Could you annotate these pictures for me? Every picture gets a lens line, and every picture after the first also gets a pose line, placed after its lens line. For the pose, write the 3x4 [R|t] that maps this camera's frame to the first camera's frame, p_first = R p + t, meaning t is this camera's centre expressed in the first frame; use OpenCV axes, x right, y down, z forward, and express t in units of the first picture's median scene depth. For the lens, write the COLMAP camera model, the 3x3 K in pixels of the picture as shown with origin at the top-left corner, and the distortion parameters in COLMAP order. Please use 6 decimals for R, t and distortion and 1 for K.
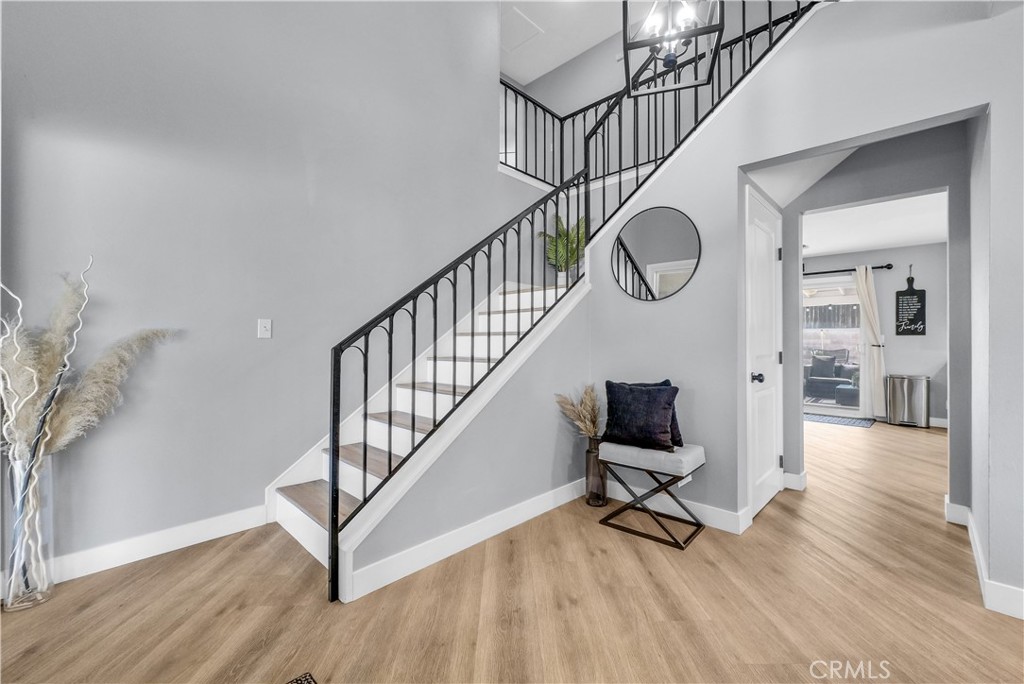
lens RADIAL K [[422.3, 0, 517.6], [0, 422.3, 343.8], [0, 0, 1]] dist [-0.000478, -0.000230]
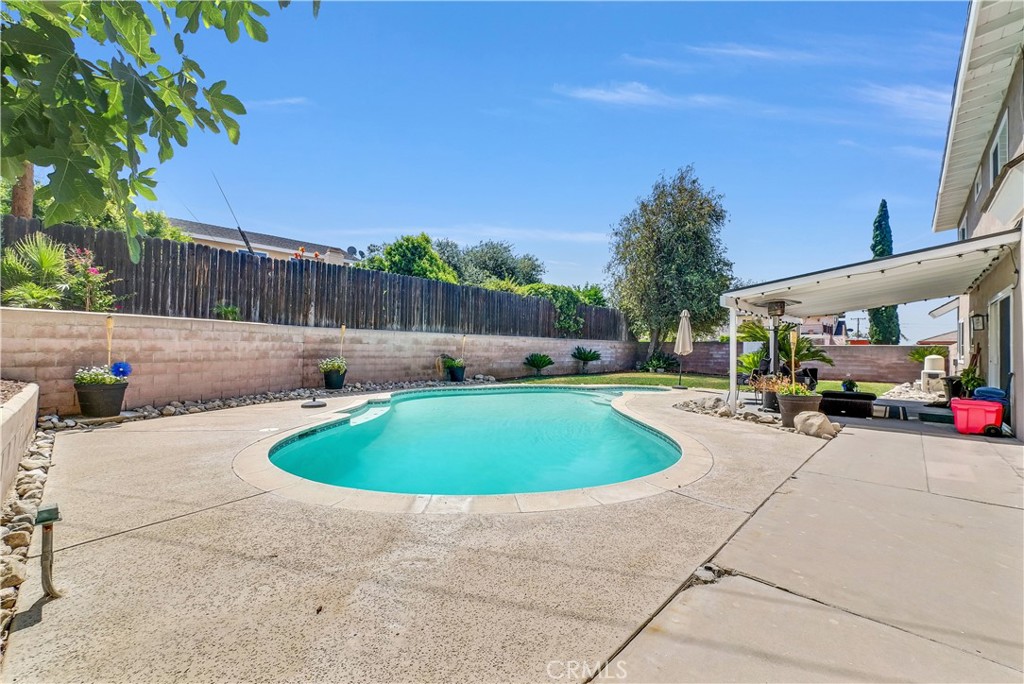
lens RADIAL K [[422.3, 0, 517.3], [0, 422.3, 341.4], [0, 0, 1]] dist [-0.000478, -0.000230]
pose [[-0.015808, 0.021454, 0.999645, -0.378767], [-0.011065, 0.999705, -0.021630, -0.009509], [-0.999814, -0.011403, -0.015566, 2.429218]]
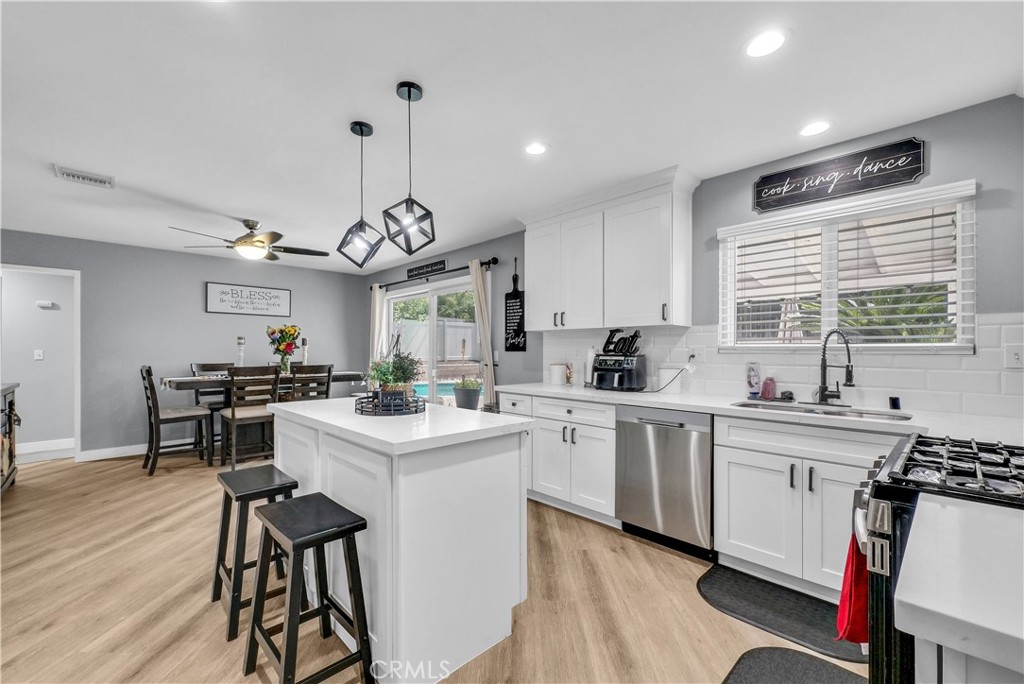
lens RADIAL K [[422.3, 0, 498.0], [0, 422.3, 351.0], [0, 0, 1]] dist [-0.000478, -0.000230]
pose [[0.998114, 0.004824, -0.061196, 0.933566], [-0.004864, 0.999988, -0.000510, -0.020172], [0.061193, 0.000806, 0.998126, 0.233599]]
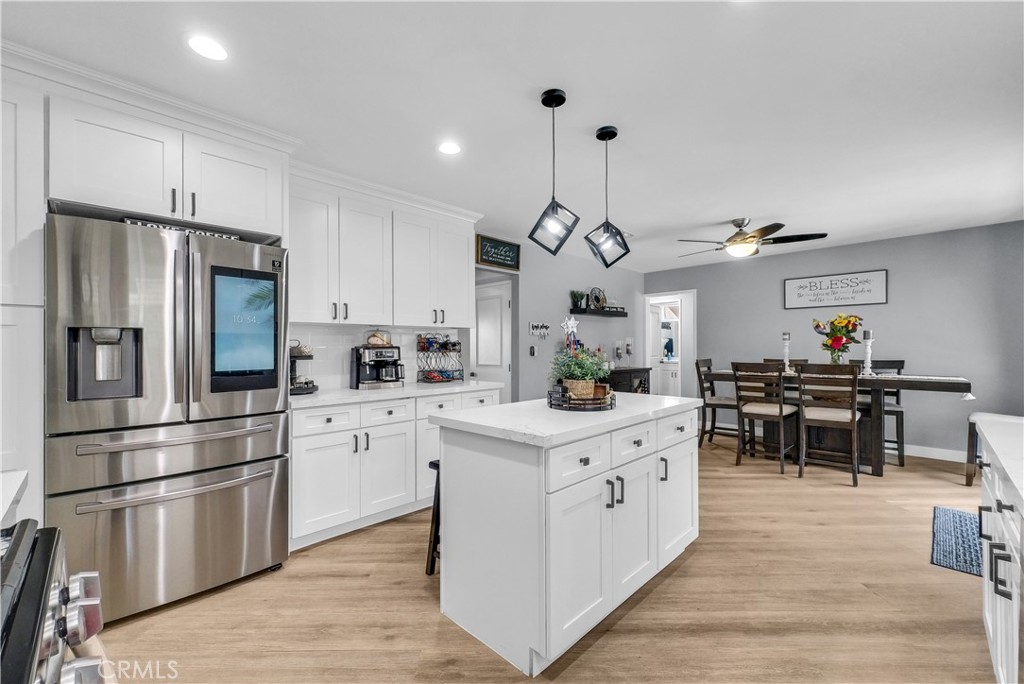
lens RADIAL K [[422.3, 0, 513.3], [0, 422.3, 345.0], [0, 0, 1]] dist [-0.000478, -0.000230]
pose [[-0.021267, 0.002363, -0.999771, 1.200414], [-0.000548, 0.999997, 0.002376, -0.023252], [0.999774, 0.000598, -0.021265, 0.536820]]
